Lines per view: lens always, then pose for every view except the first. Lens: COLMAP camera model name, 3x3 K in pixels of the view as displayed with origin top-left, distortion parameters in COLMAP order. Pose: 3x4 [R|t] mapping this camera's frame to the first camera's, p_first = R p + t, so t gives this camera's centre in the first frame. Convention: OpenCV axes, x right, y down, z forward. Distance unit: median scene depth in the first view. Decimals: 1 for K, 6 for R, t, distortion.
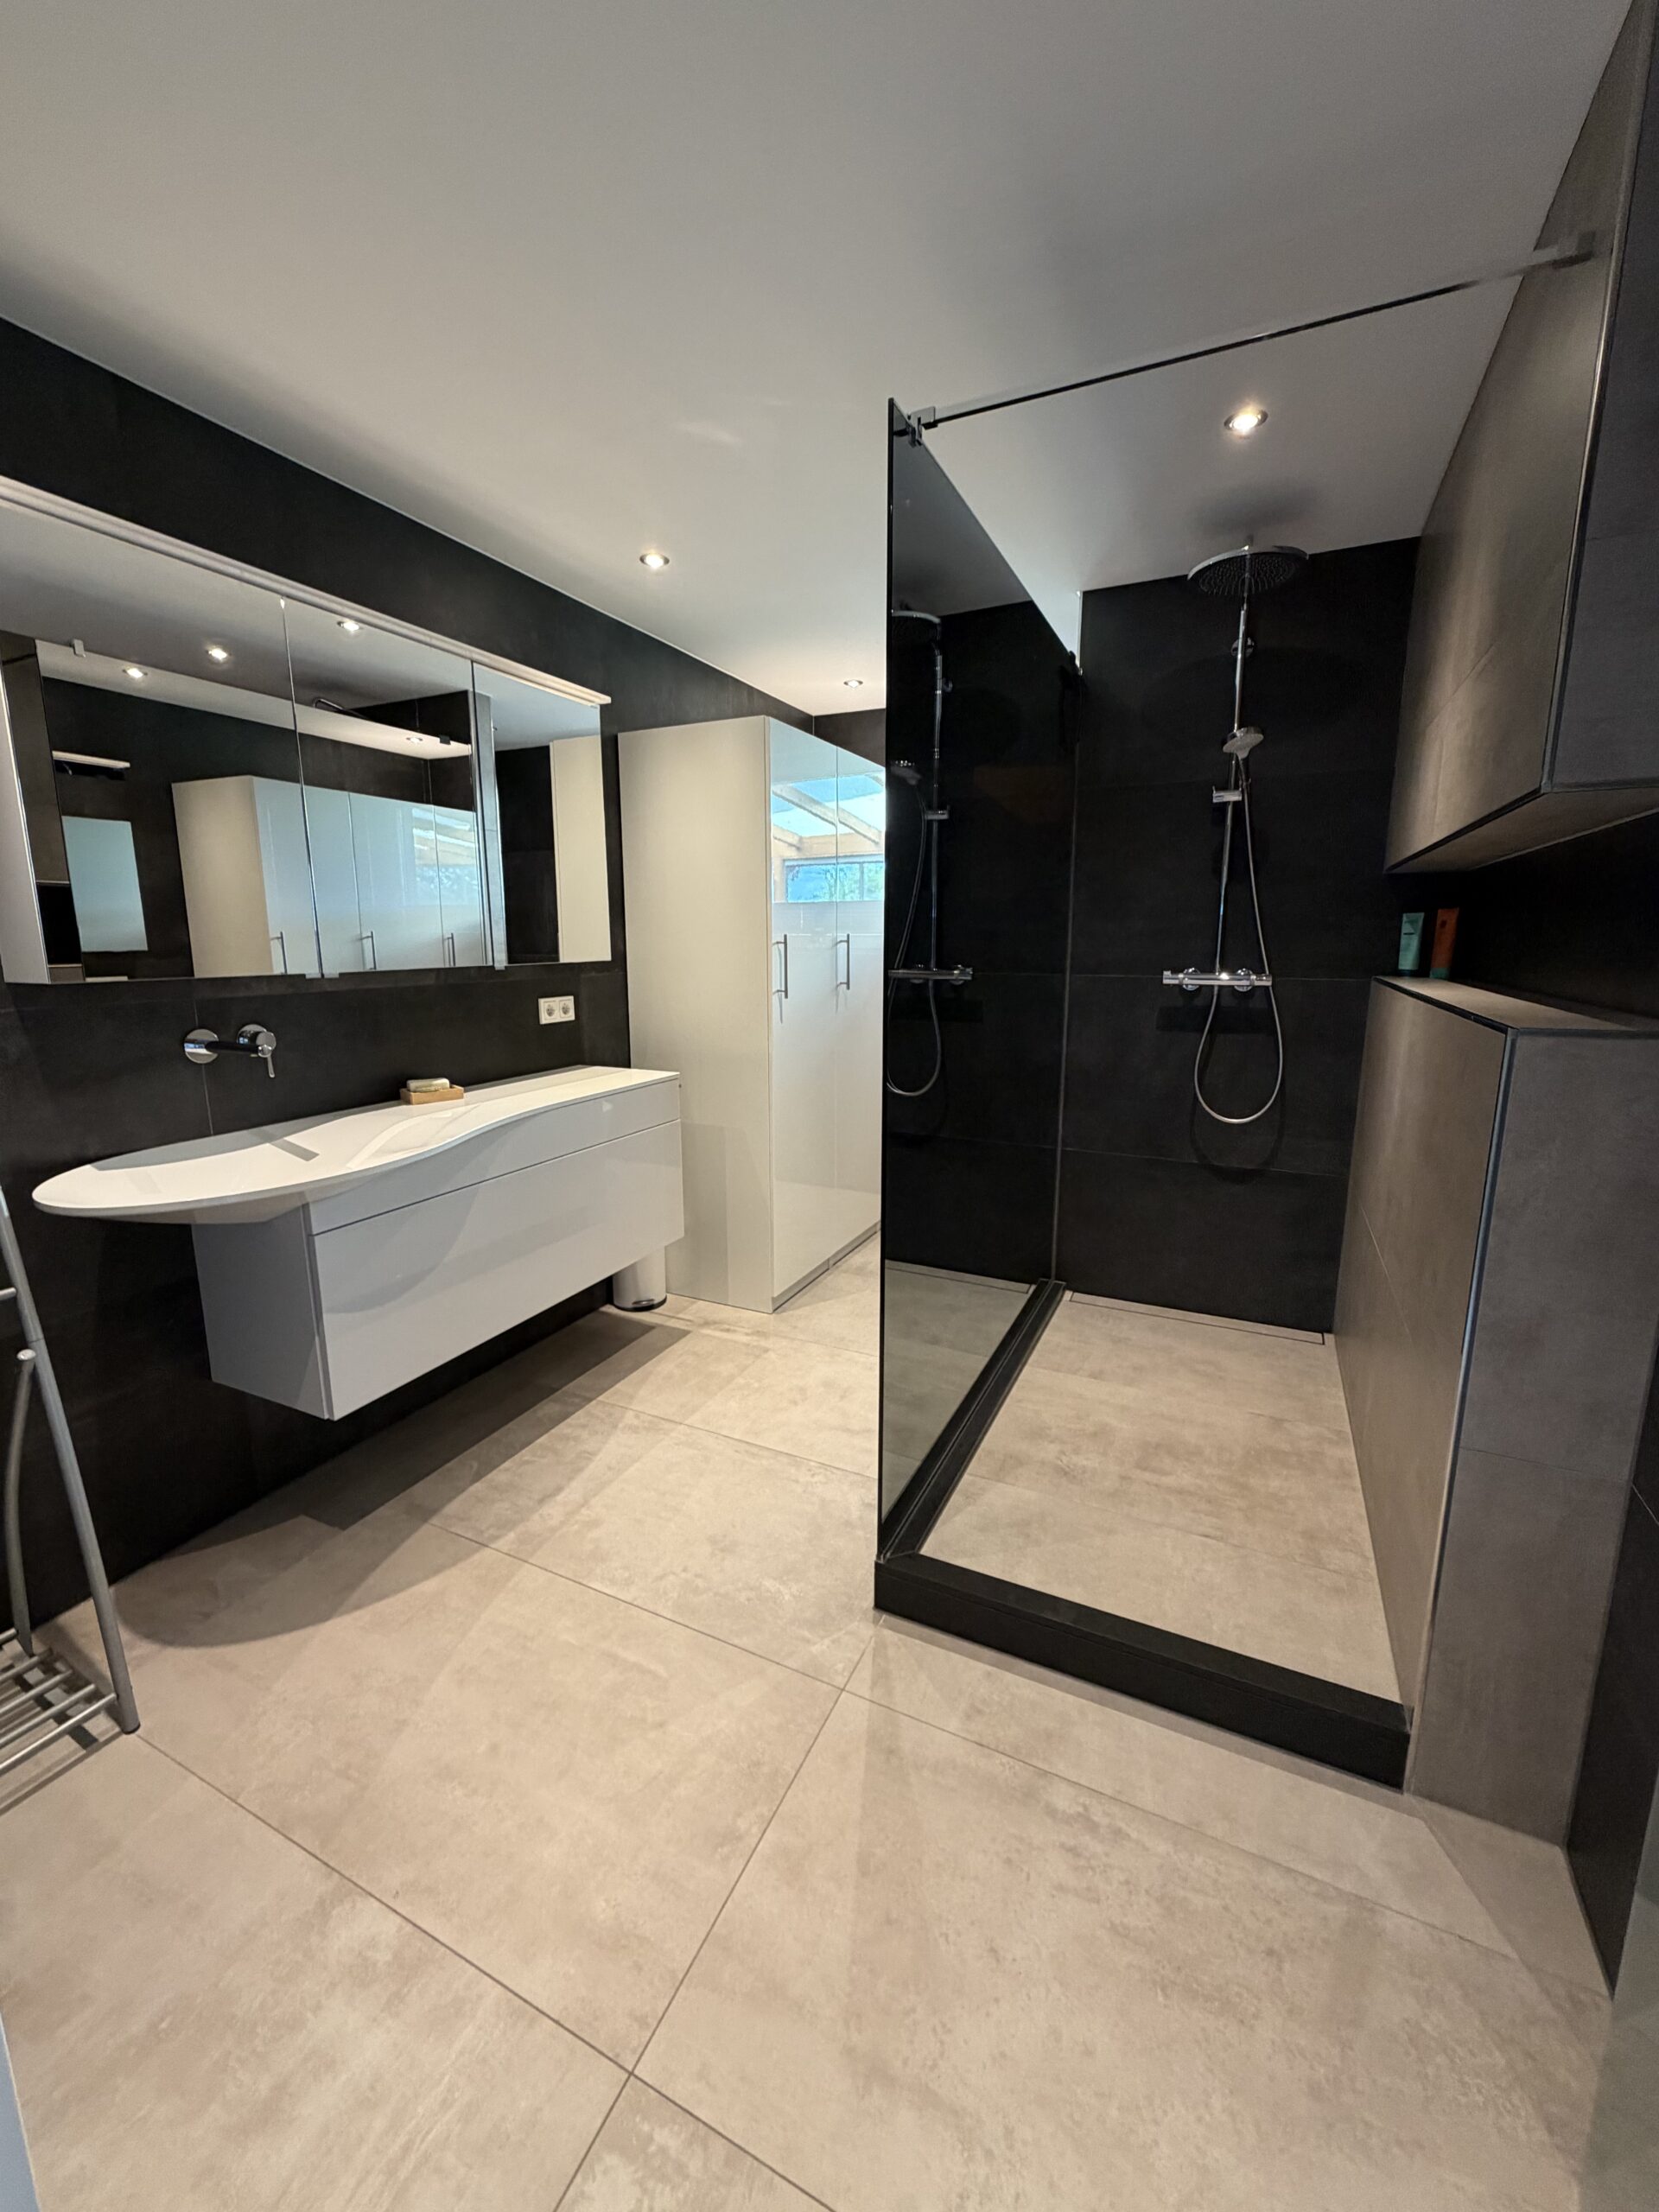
lens RADIAL K [[882.3, 0, 828.7], [0, 882.3, 1098.5], [0, 0, 1]] dist [0.001423, -0.000265]
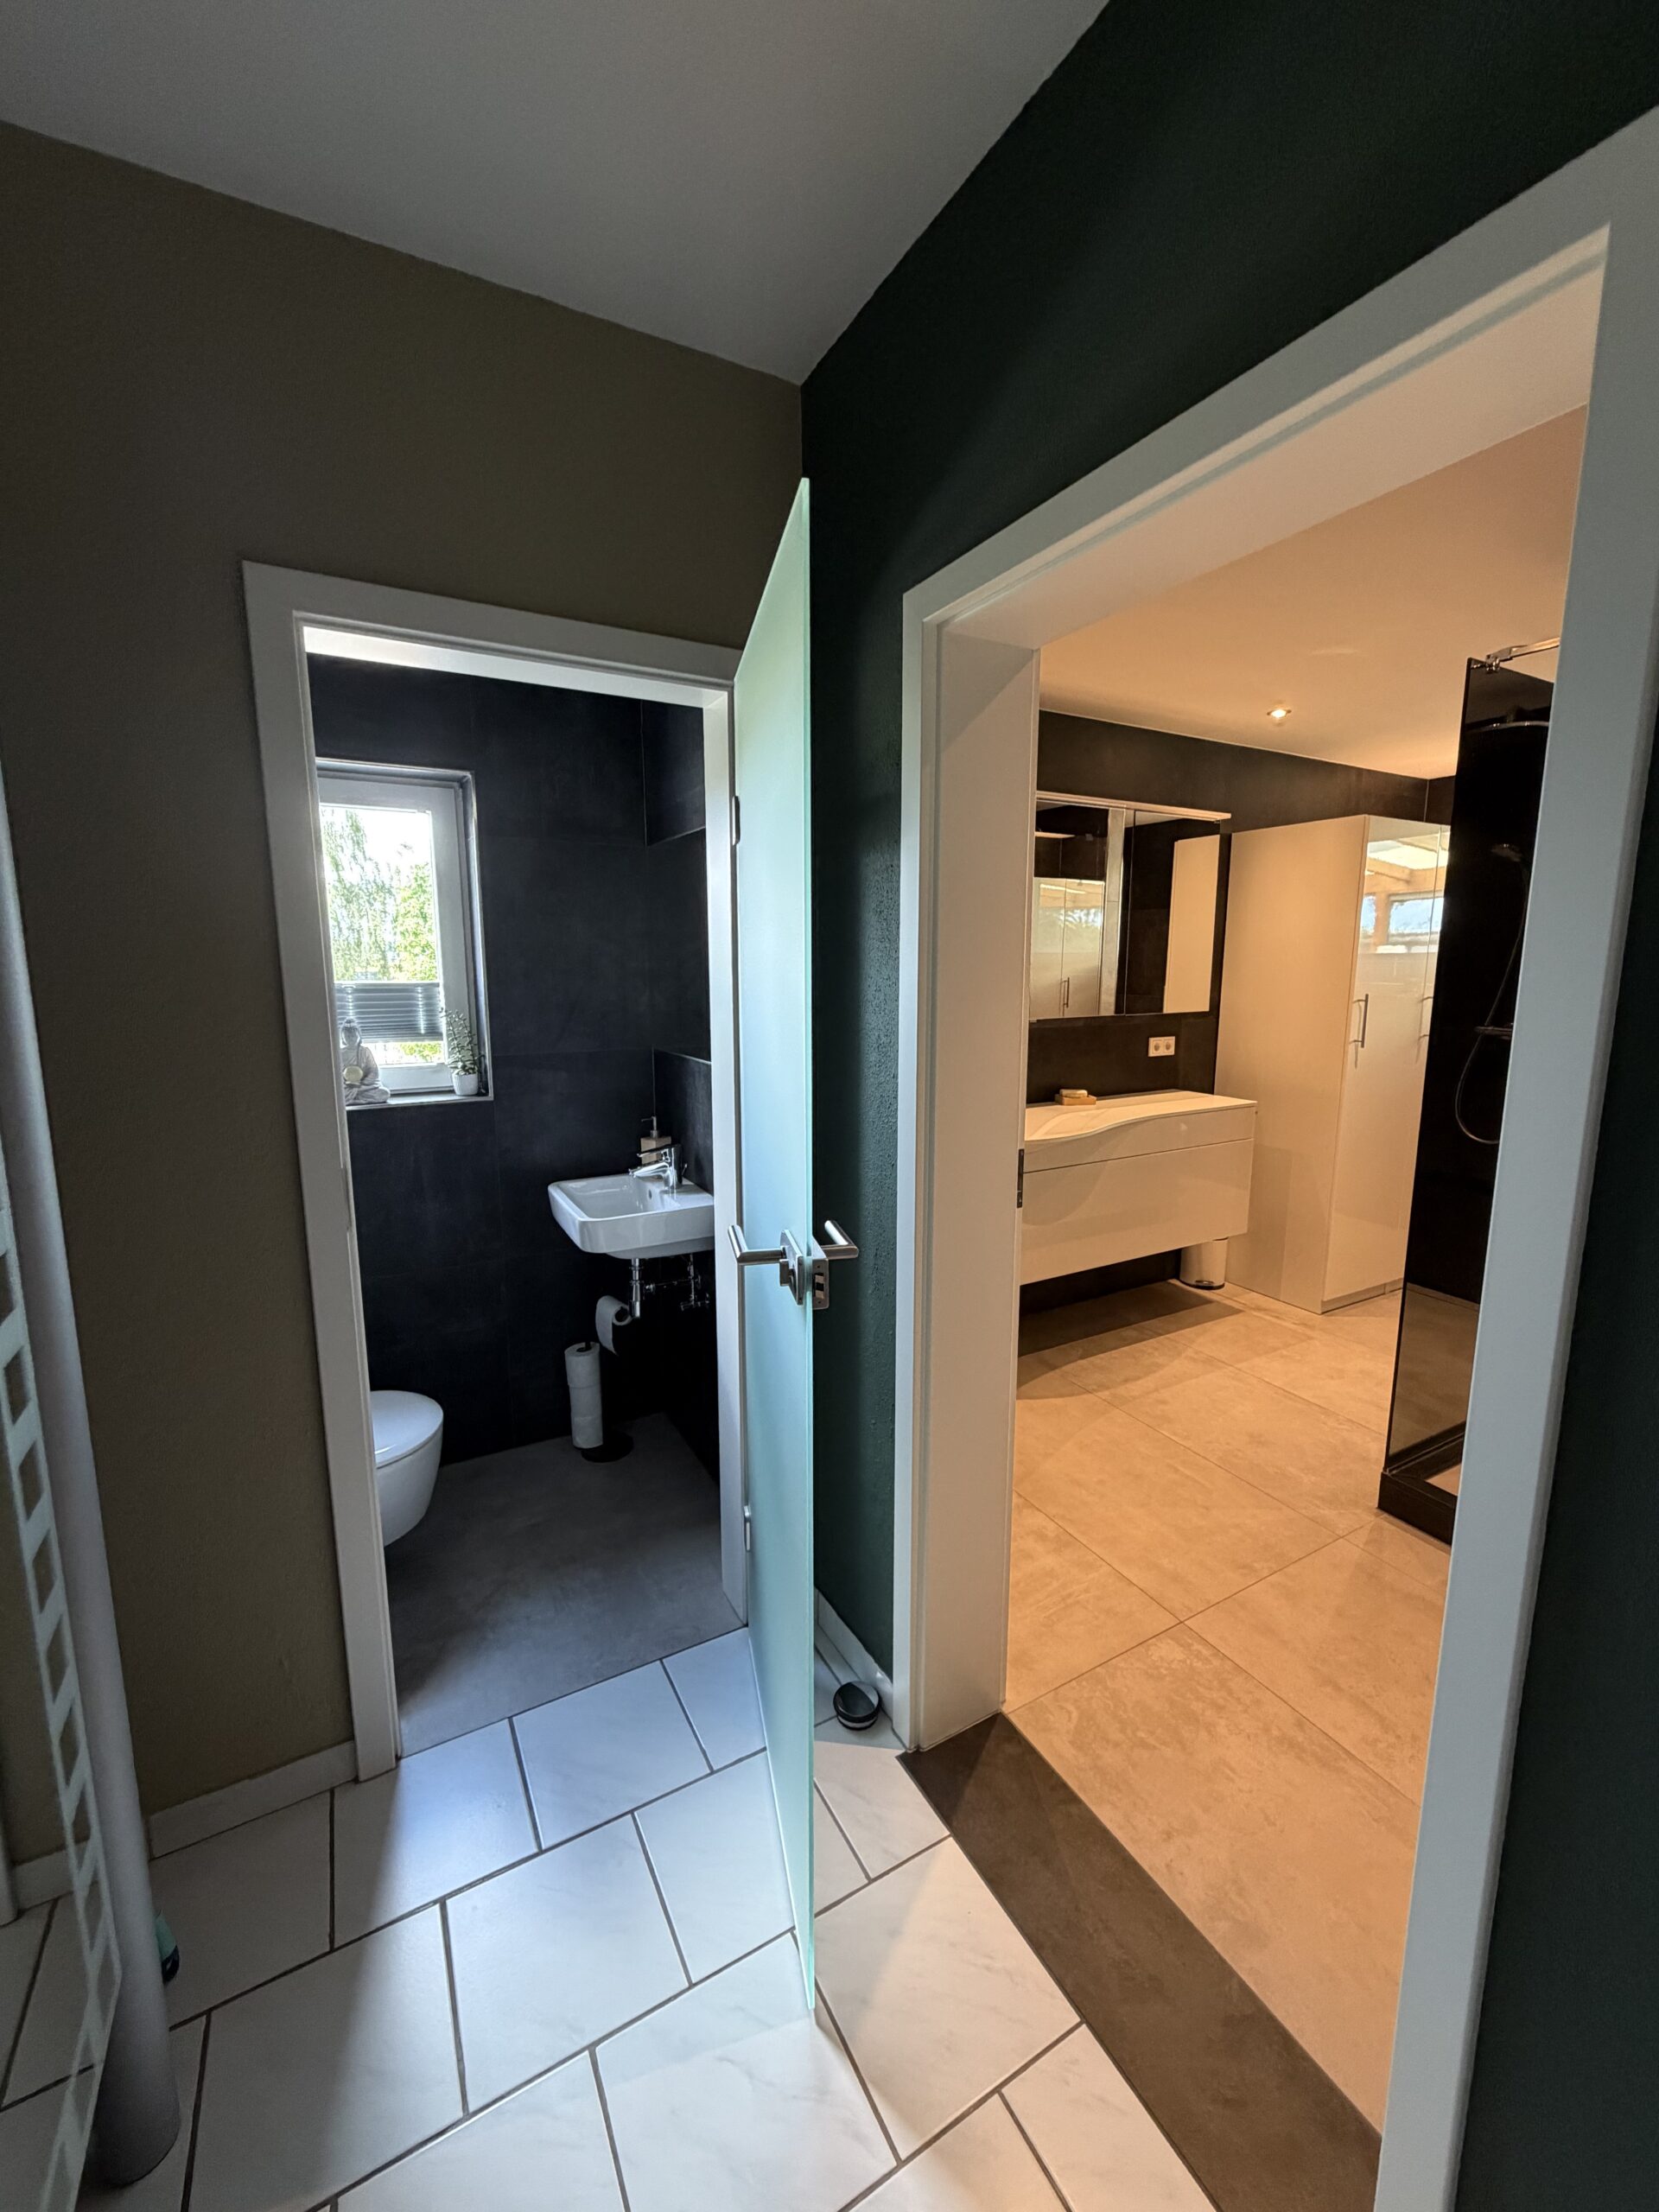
lens RADIAL K [[882.3, 0, 832.4], [0, 882.3, 1094.8], [0, 0, 1]] dist [0.001423, -0.000265]
pose [[0.818442, 0.087874, -0.567831, 0.056513], [-0.105695, 0.994397, 0.001543, 0.025991], [0.564785, 0.058754, 0.823144, -0.431083]]
